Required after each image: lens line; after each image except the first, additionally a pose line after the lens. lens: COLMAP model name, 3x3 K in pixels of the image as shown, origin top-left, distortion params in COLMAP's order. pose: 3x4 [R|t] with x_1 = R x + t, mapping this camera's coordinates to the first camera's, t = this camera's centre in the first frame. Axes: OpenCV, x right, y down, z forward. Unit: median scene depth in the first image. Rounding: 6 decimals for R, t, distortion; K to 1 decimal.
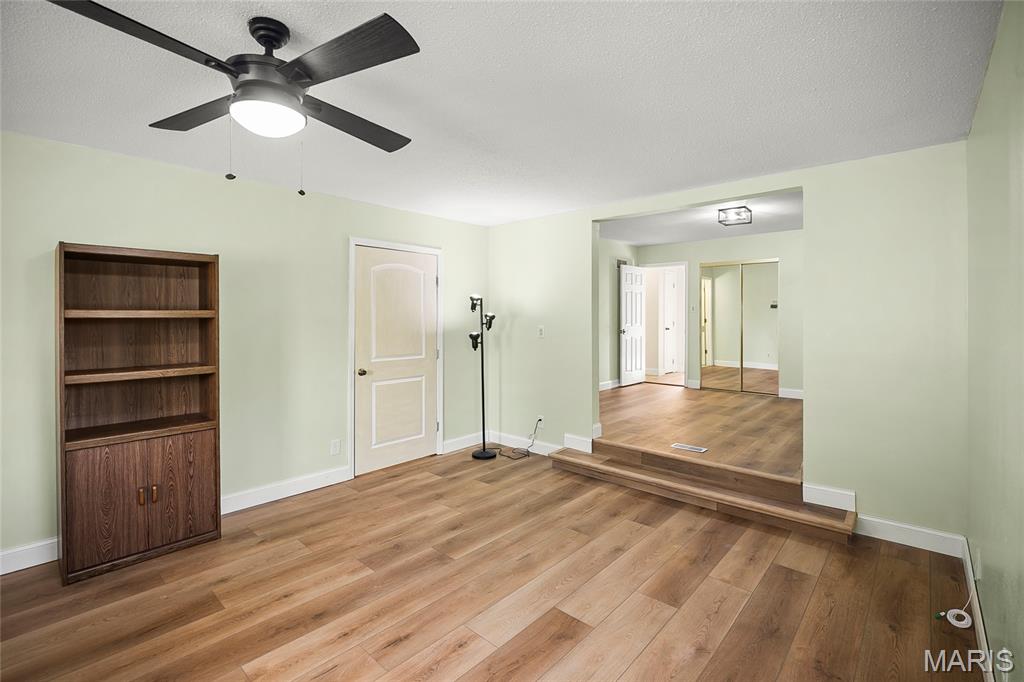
lens RADIAL K [[467.1, 0, 511.2], [0, 467.1, 322.4], [0, 0, 1]] dist [-0.005262, -0.000275]
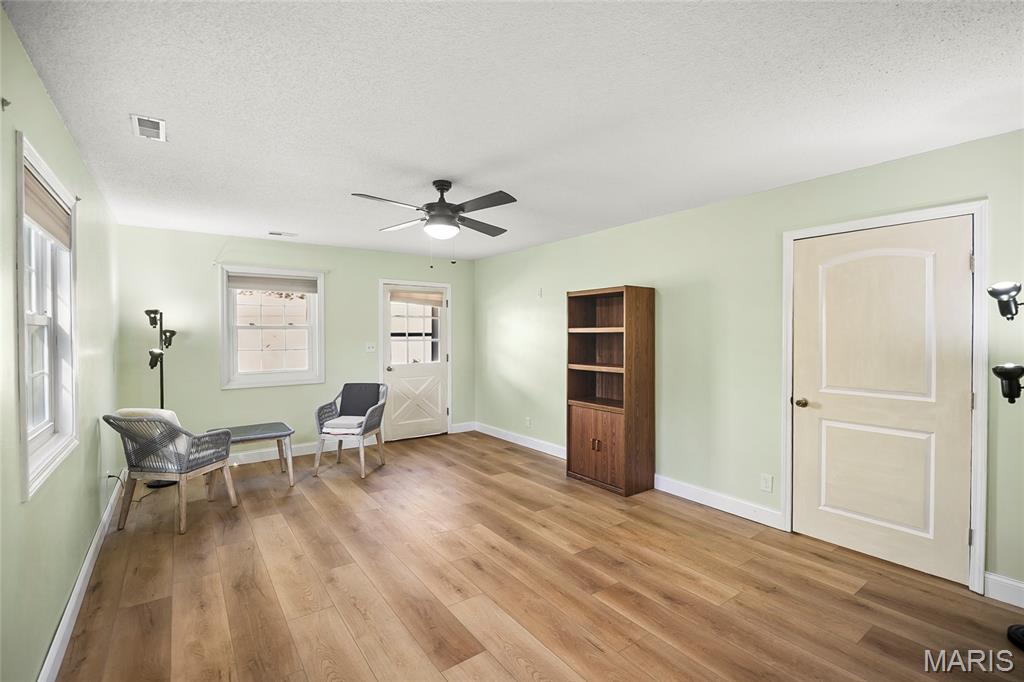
lens RADIAL K [[470.2, 0, 512.0], [0, 470.2, 341.0], [0, 0, 1]] dist [-0.000919, -0.000226]
pose [[-0.219523, 0.017514, -0.975450, 0.763186], [-0.007794, 0.999775, 0.019705, -0.009565], [0.975576, 0.011929, -0.219337, 0.980624]]
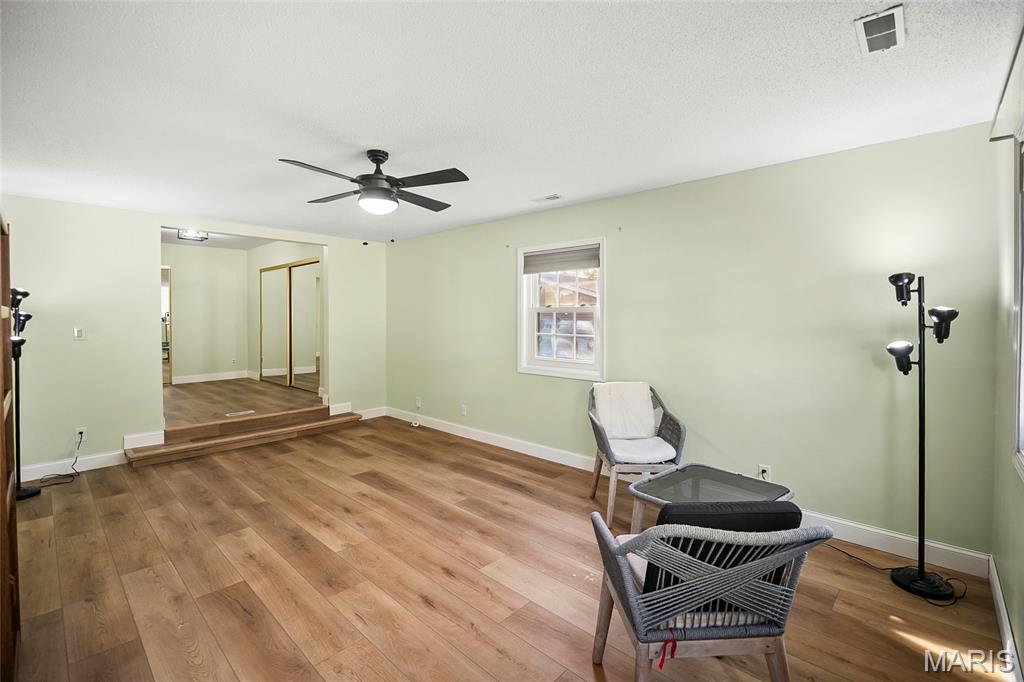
lens RADIAL K [[446.2, 0, 524.5], [0, 446.2, 313.9], [0, 0, 1]] dist [-0.002350, -0.000520]
pose [[0.002973, 0.000796, 0.999995, -1.293066], [0.015296, 0.999883, -0.000841, -0.007172], [-0.999879, 0.015298, 0.002961, 0.242737]]
